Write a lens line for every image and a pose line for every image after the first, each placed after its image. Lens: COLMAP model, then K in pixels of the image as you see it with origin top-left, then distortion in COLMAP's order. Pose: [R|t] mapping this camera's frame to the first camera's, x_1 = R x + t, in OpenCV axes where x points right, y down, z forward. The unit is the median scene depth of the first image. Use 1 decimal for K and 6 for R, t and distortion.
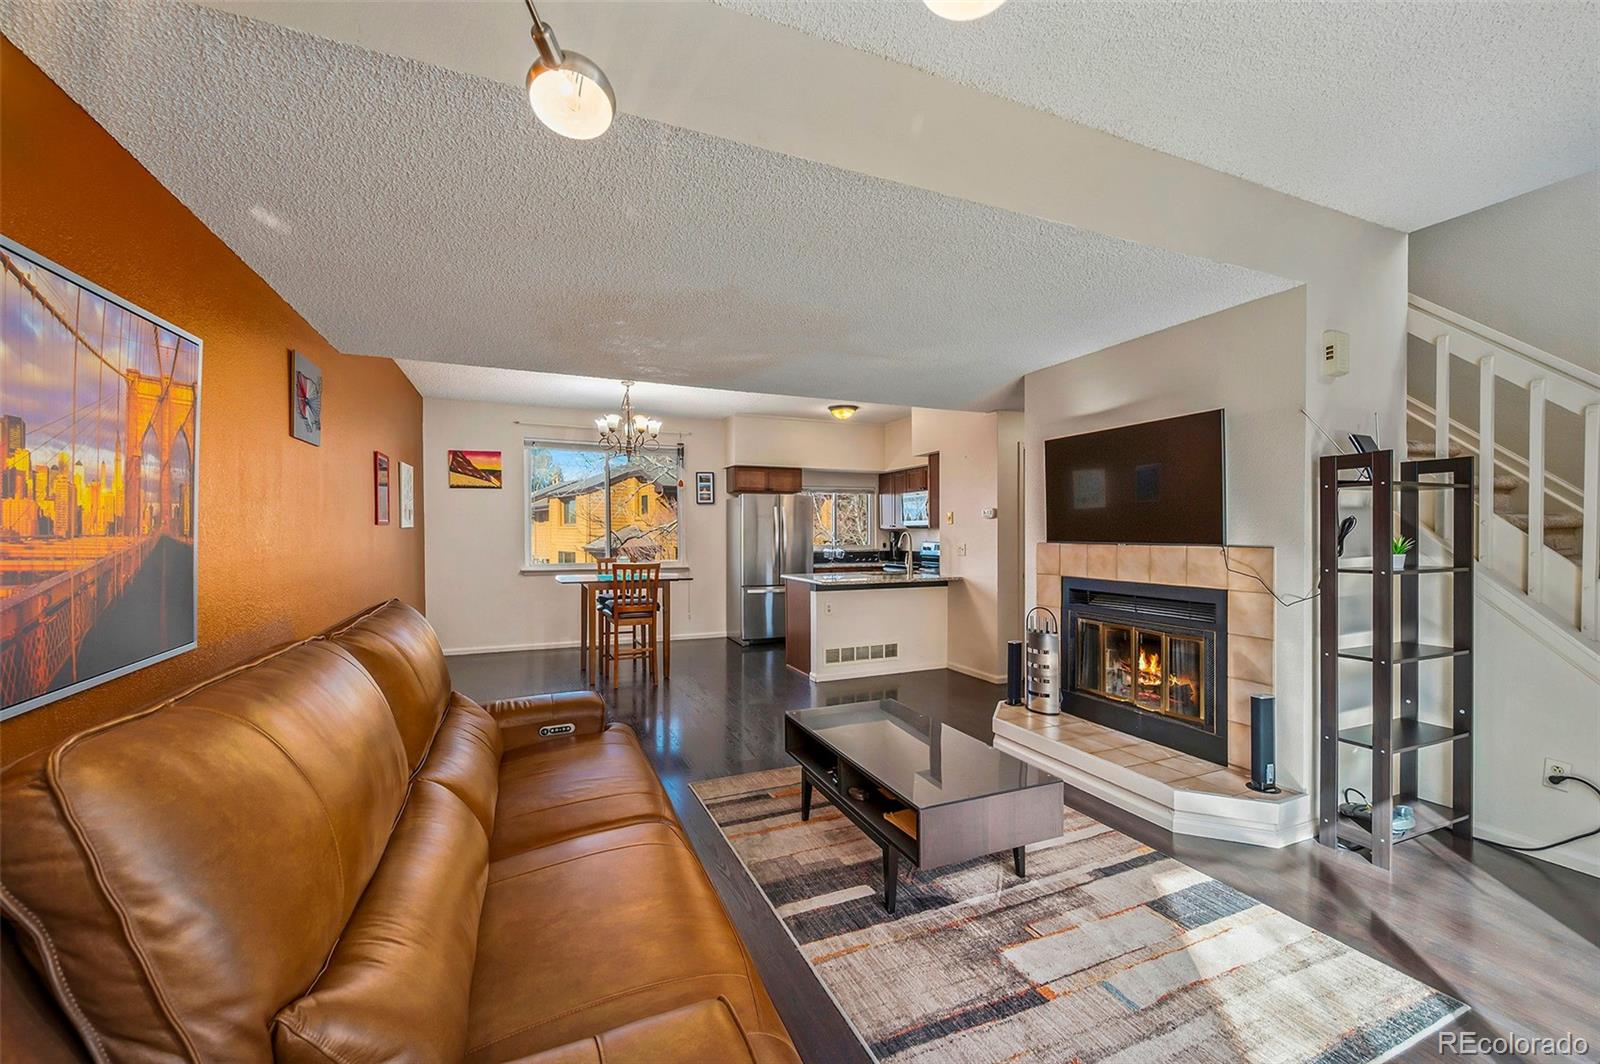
lens RADIAL K [[629.0, 0, 811.6], [0, 629.0, 542.1], [0, 0, 1]] dist [-0.008209, 0.000524]
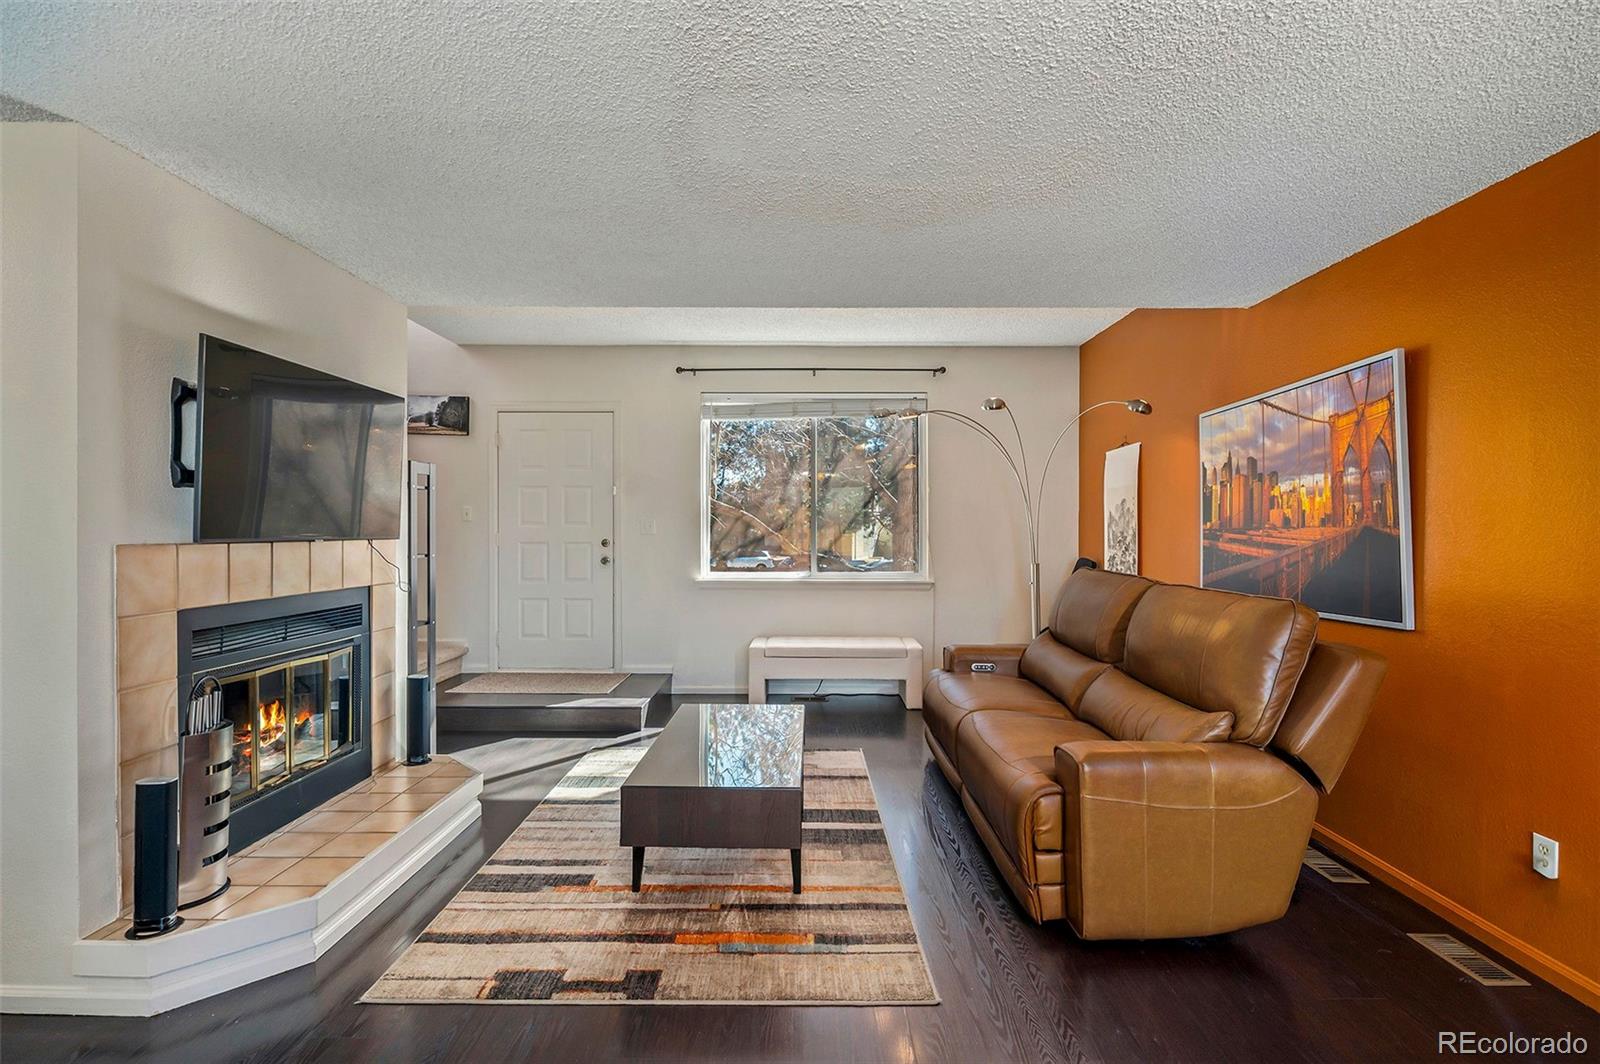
lens RADIAL K [[764.7, 0, 796.7], [0, 764.7, 533.5], [0, 0, 1]] dist [-0.004322, -0.000035]
pose [[-0.909260, -0.003815, 0.416212, -0.478082], [0.004680, 0.999801, 0.019389, -0.024754], [-0.416203, 0.019578, -0.909061, 2.208514]]
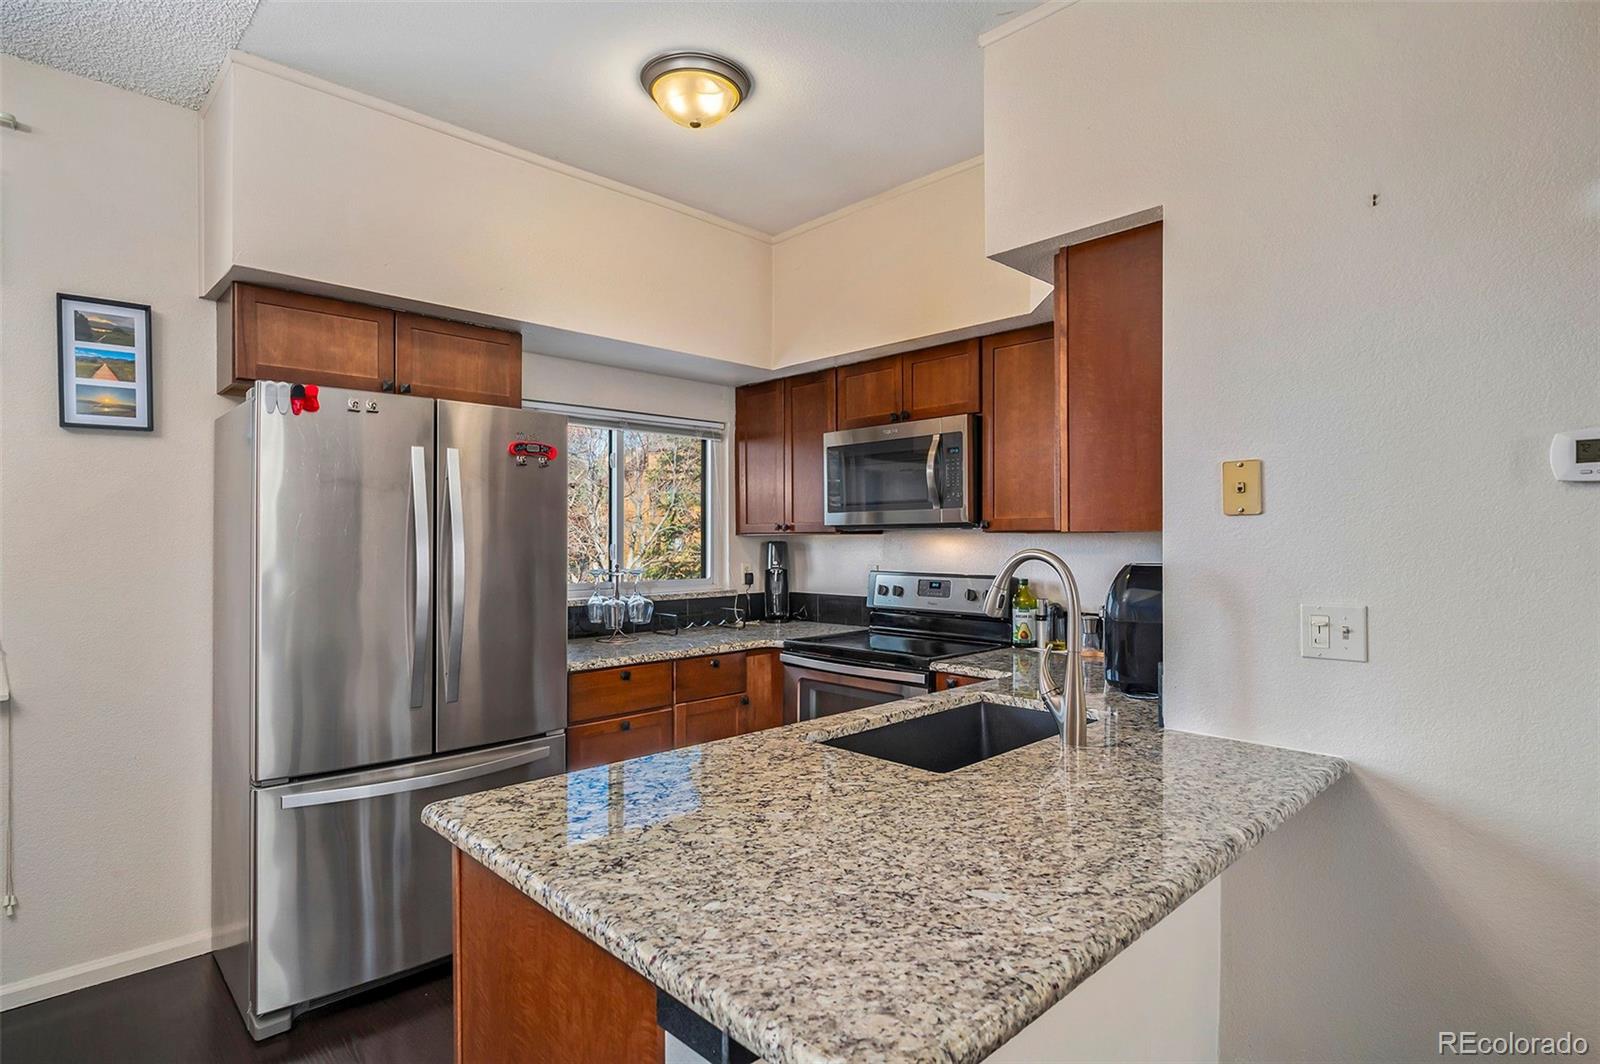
lens RADIAL K [[808.3, 0, 798.3], [0, 808.3, 537.9], [0, 0, 1]] dist [-0.000643, -0.002290]
pose [[0.937963, 0.000255, 0.346735, -0.083950], [0.006341, 0.999820, -0.017890, -0.038088], [-0.346677, 0.018979, 0.937793, 1.999392]]
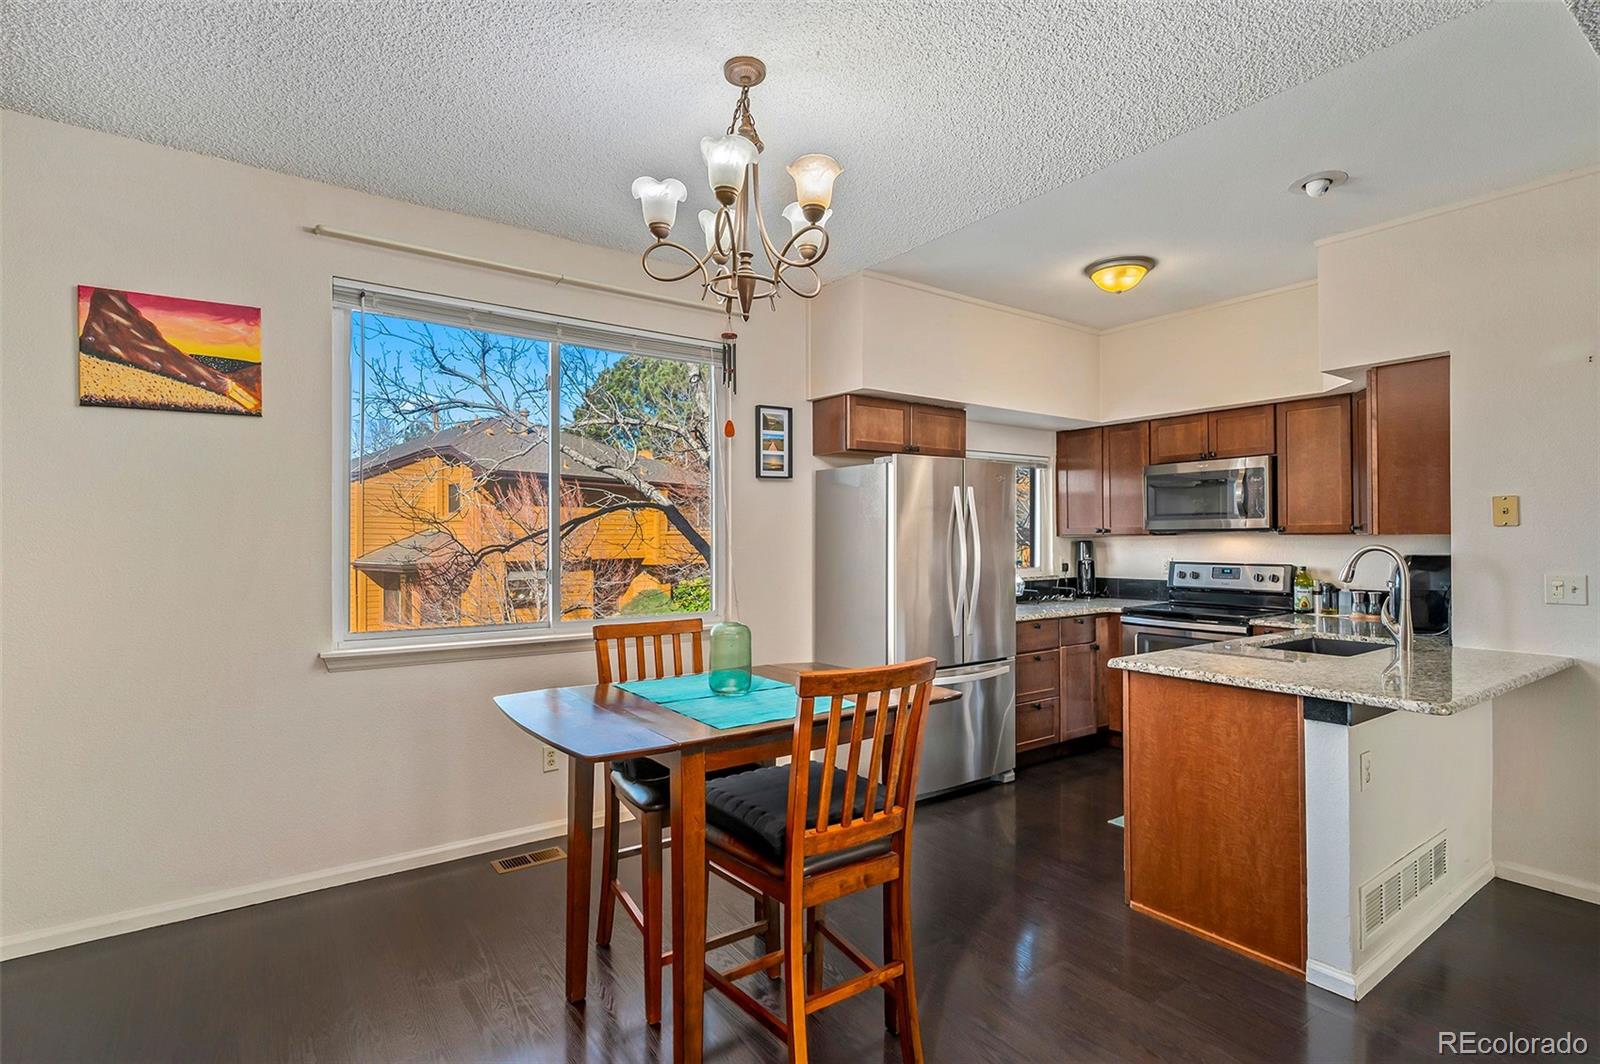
lens RADIAL K [[764.7, 0, 803.1], [0, 764.7, 528.9], [0, 0, 1]] dist [-0.004322, -0.000035]
pose [[0.980072, 0.000787, 0.198643, -0.828611], [0.005135, 0.999558, -0.029293, -0.033872], [-0.198579, 0.029729, 0.979634, 1.551971]]
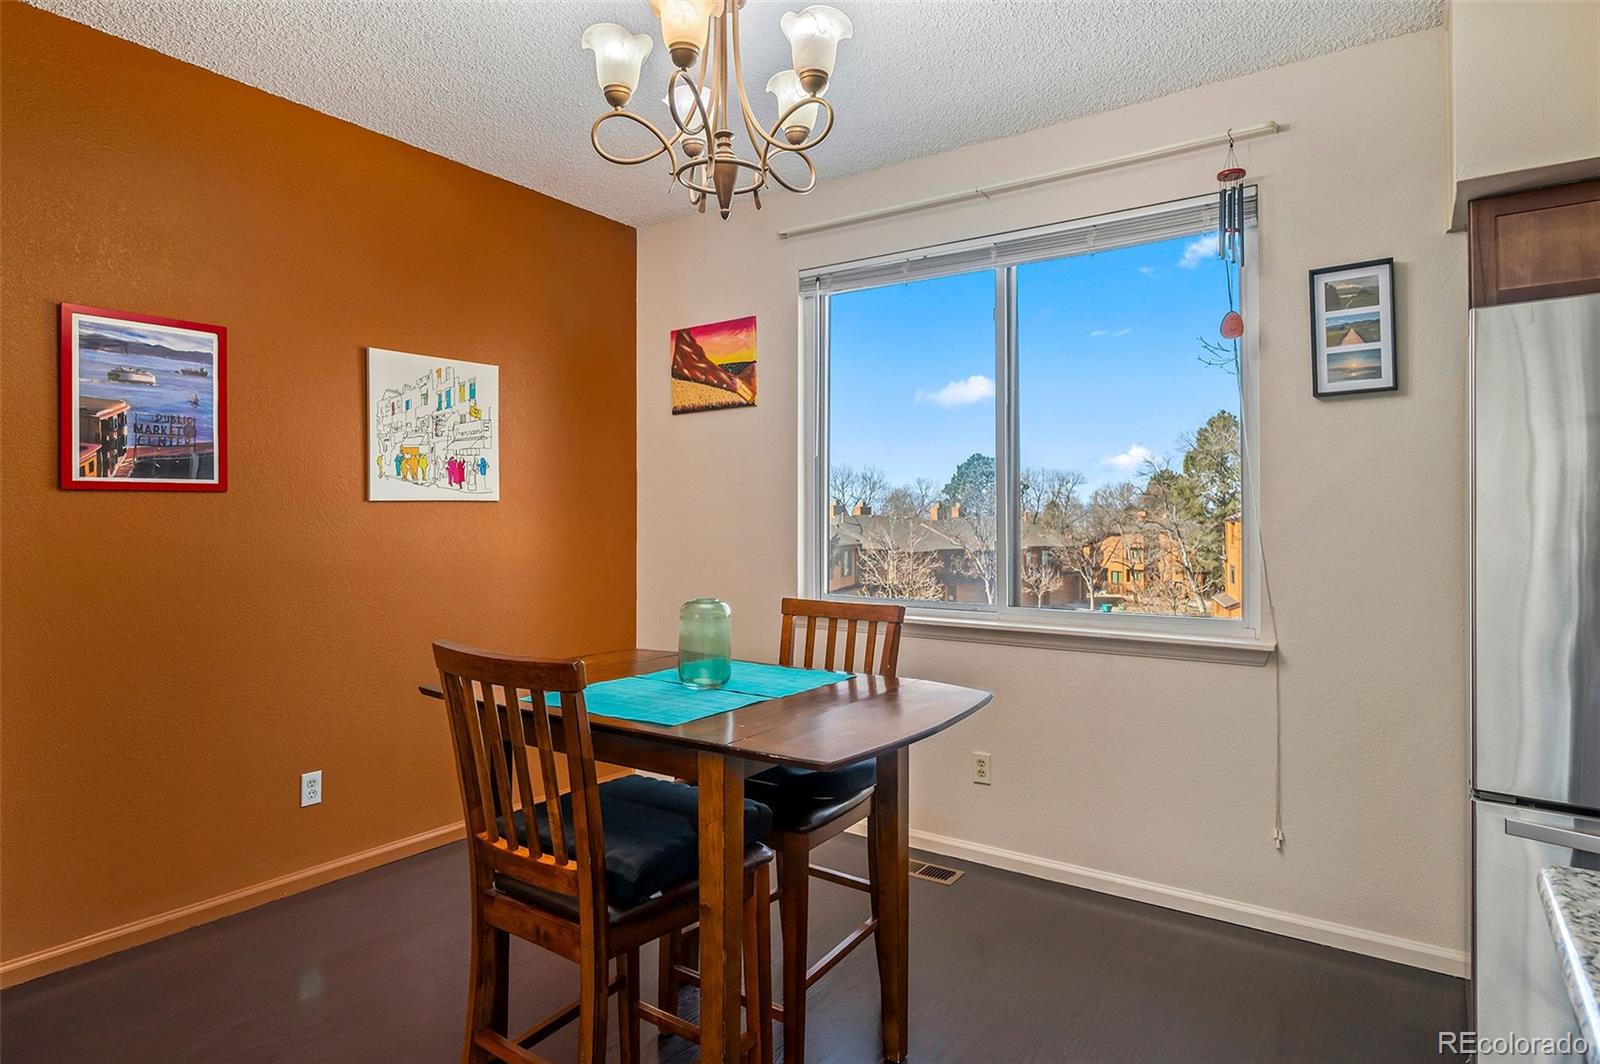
lens RADIAL K [[893.2, 0, 821.8], [0, 893.2, 512.4], [0, 0, 1]] dist [0.000049, -0.000203]
pose [[0.527028, -0.007832, -0.849812, 0.049615], [-0.015038, 0.999715, -0.018540, -0.019601], [0.849715, 0.022551, 0.526760, 2.100543]]
